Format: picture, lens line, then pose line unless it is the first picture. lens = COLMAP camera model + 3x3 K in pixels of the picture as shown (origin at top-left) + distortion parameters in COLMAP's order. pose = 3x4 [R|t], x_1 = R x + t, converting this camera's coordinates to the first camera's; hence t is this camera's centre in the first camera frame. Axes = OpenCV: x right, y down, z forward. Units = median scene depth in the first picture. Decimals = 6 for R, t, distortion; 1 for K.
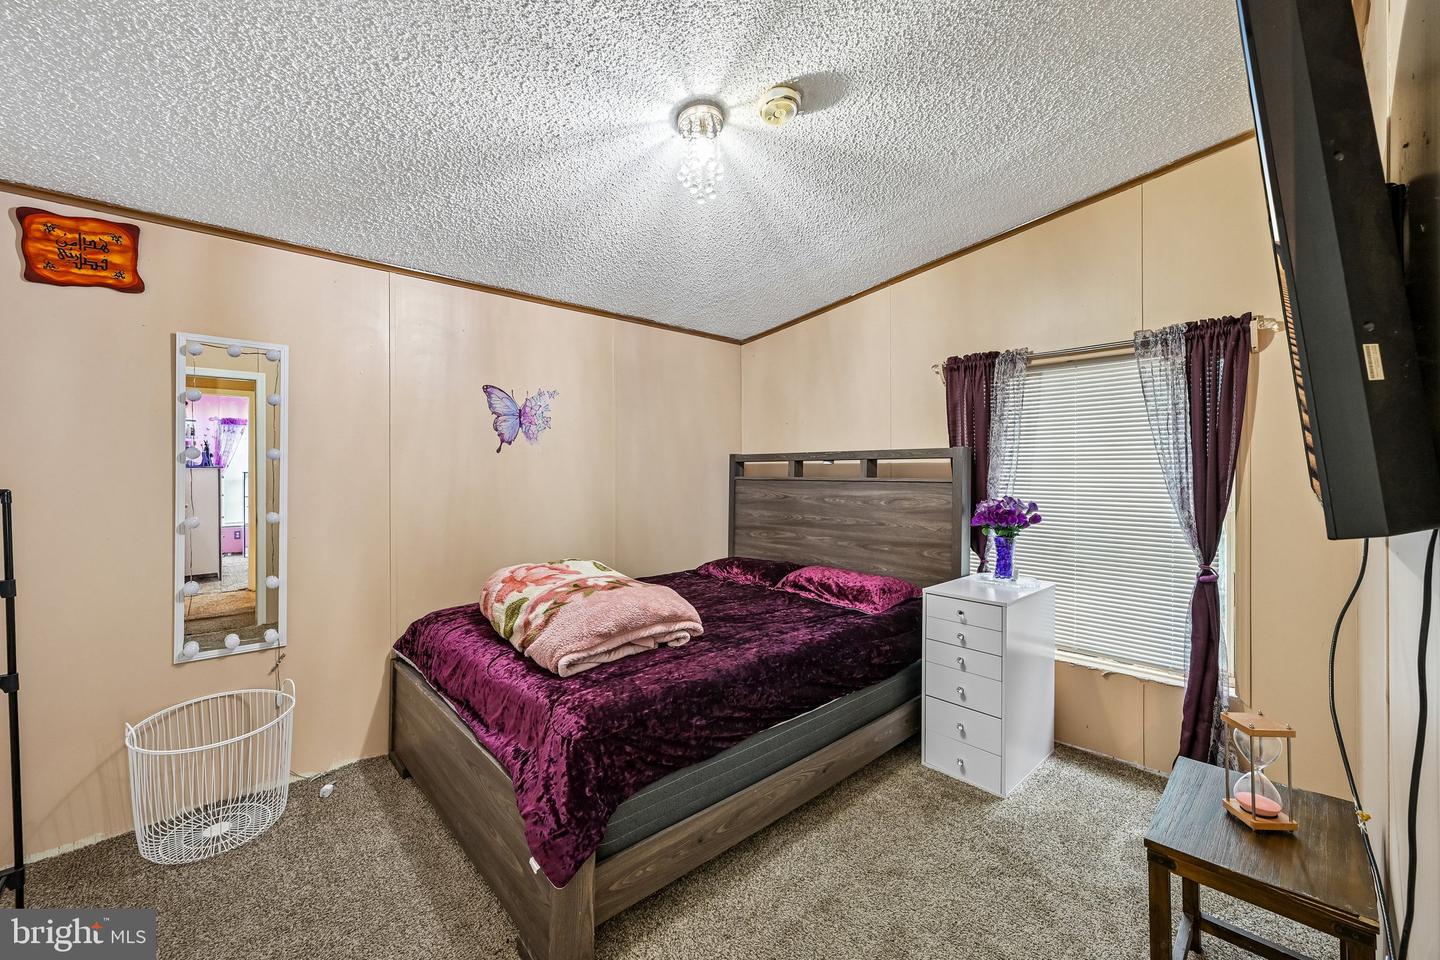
lens RADIAL K [[565.2, 0, 718.2], [0, 565.2, 473.1], [0, 0, 1]] dist [0.000157, -0.000033]
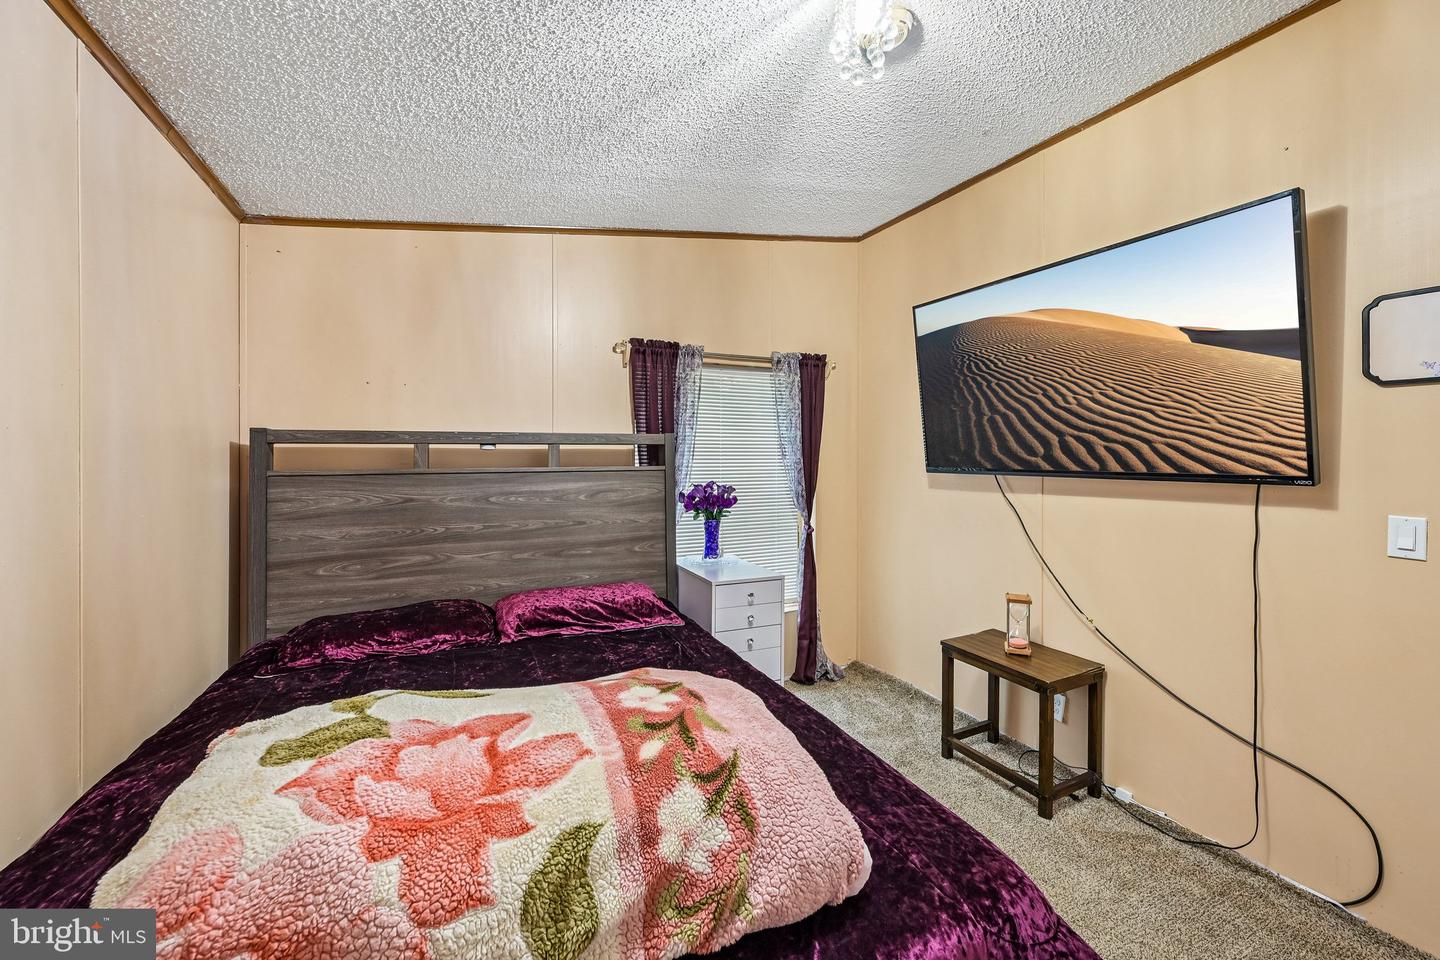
lens RADIAL K [[565.2, 0, 718.2], [0, 565.2, 473.1], [0, 0, 1]] dist [0.000157, -0.000033]
pose [[0.308867, -0.025479, 0.950764, -0.447929], [0.007783, 0.999675, 0.024261, -0.001007], [-0.951073, -0.000094, 0.308965, 0.578302]]
